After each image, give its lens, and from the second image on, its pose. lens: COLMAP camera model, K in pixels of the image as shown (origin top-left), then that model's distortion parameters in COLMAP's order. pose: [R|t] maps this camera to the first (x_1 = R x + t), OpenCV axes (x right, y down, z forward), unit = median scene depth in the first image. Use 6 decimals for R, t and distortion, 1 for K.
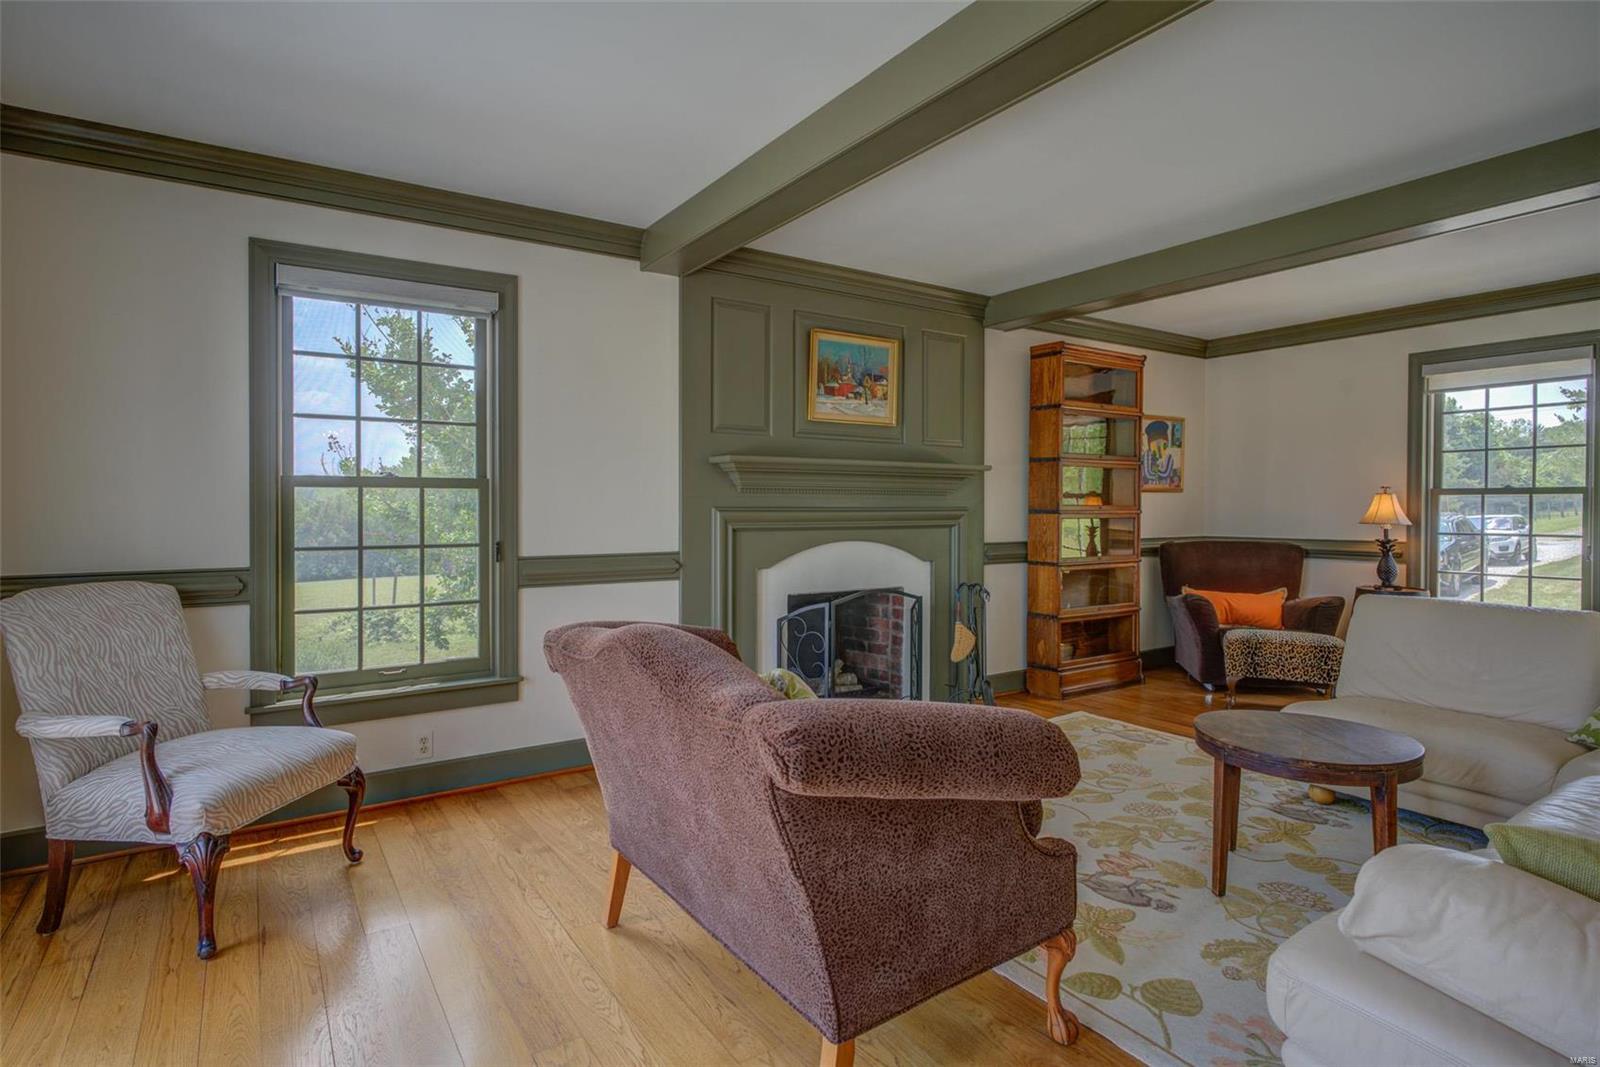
lens RADIAL K [[837.5, 0, 806.7], [0, 837.5, 520.6], [0, 0, 1]] dist [-0.001717, -0.002974]
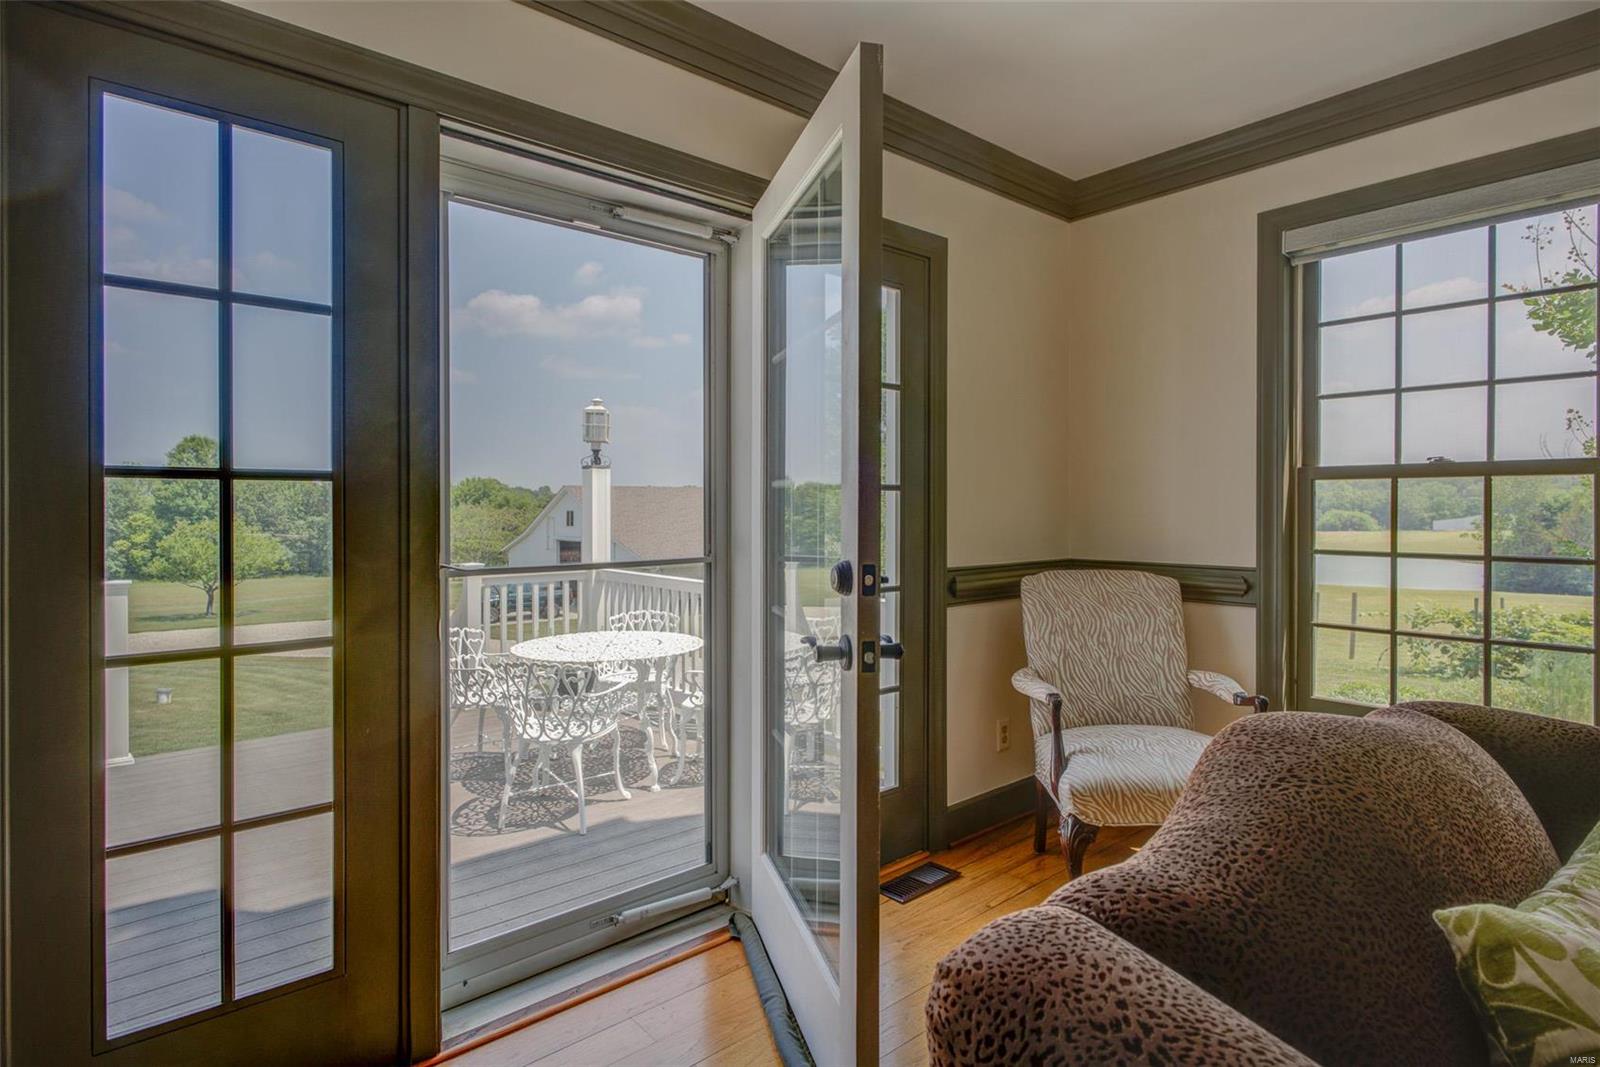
lens RADIAL K [[837.5, 0, 792.0], [0, 837.5, 508.4], [0, 0, 1]] dist [-0.001717, -0.002974]
pose [[0.105953, 0.005952, -0.994353, 0.218575], [-0.014989, 0.999878, 0.004388, -0.007562], [0.994258, 0.014439, 0.106029, 0.408363]]
